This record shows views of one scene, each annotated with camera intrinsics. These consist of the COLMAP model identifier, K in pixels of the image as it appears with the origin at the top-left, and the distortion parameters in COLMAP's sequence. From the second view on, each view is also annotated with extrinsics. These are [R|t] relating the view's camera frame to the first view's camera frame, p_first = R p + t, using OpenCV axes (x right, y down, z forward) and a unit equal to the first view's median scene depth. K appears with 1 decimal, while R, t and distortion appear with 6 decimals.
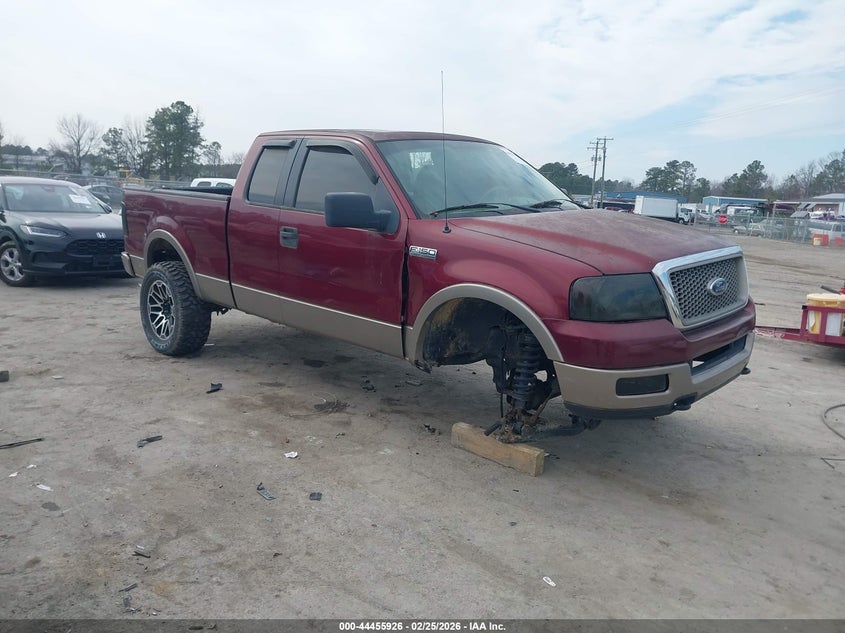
lens RADIAL K [[665.0, 0, 420.4], [0, 665.0, 318.4], [0, 0, 1]] dist [0.017253, -0.007518]
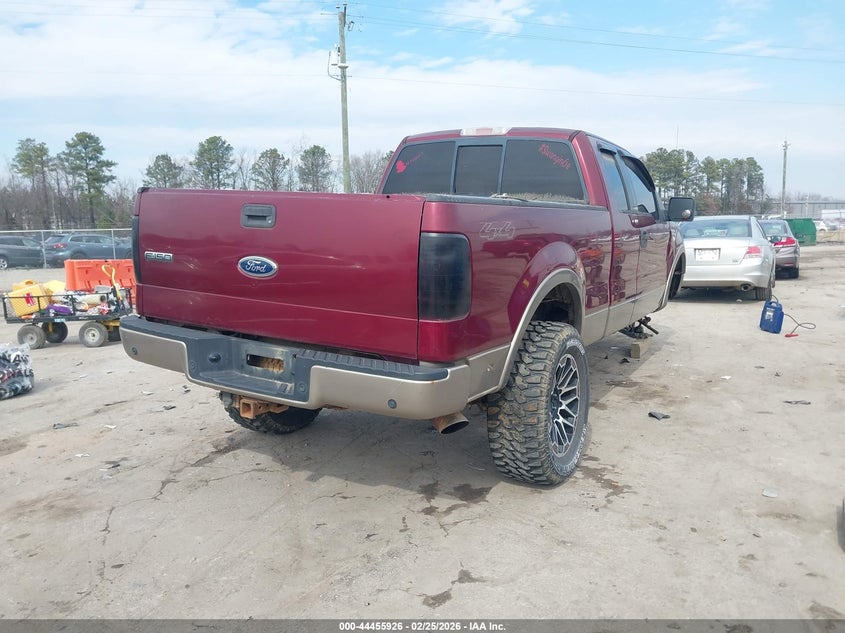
lens RADIAL K [[665.0, 0, 420.9], [0, 665.0, 315.7], [0, 0, 1]] dist [0.017253, -0.007518]
pose [[-0.247616, -0.170811, 0.953682, -1.140046], [0.185571, 0.957750, 0.219722, -0.305666], [-0.950920, 0.231383, -0.205456, 1.542040]]
